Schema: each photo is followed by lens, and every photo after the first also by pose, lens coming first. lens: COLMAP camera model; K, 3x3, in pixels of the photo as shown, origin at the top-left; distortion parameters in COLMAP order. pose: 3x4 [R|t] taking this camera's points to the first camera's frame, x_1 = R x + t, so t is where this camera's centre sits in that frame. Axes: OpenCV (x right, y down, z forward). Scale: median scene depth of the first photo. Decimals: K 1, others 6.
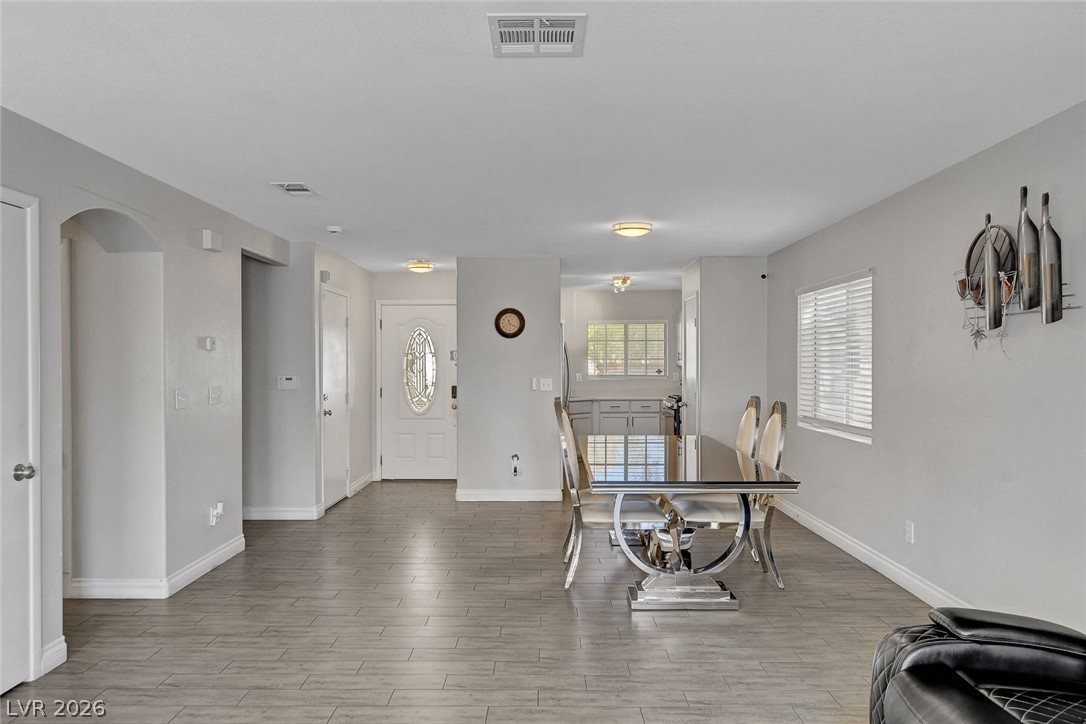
lens RADIAL K [[752.4, 0, 537.9], [0, 752.4, 365.8], [0, 0, 1]] dist [0.005240, 0.002695]
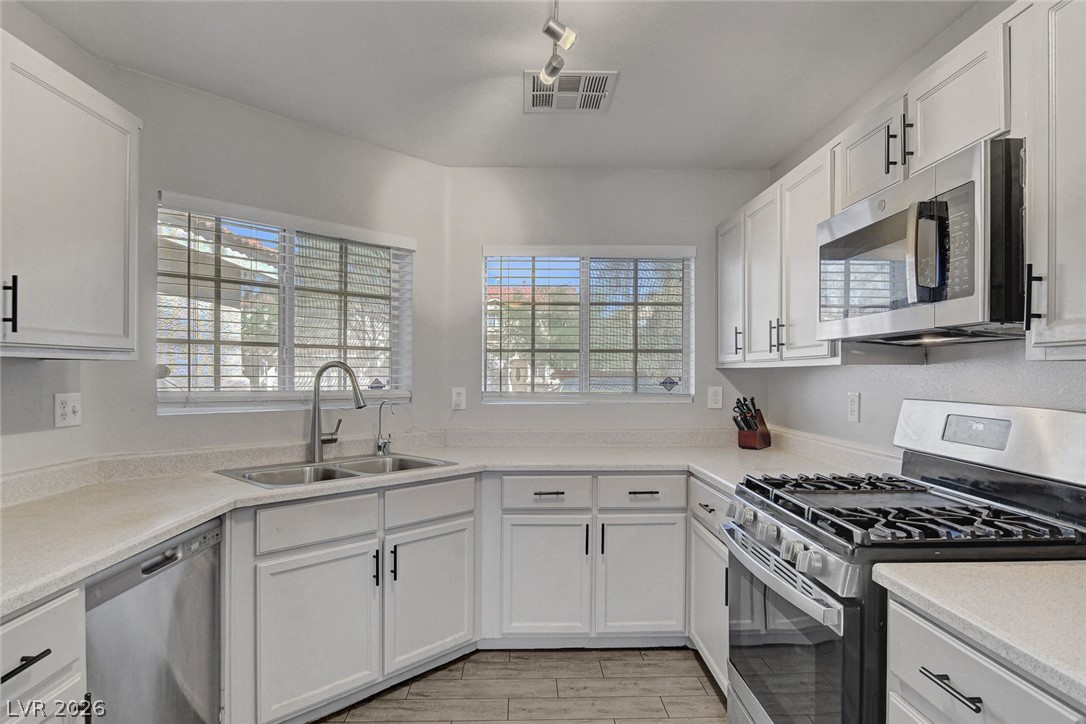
lens RADIAL K [[601.1, 0, 539.9], [0, 601.1, 378.4], [0, 0, 1]] dist [-0.015400, 0.001041]
pose [[0.999240, 0.003852, 0.038778, 0.142018], [-0.004074, 0.999976, 0.005656, 0.006015], [-0.038755, -0.005810, 0.999232, 1.193171]]
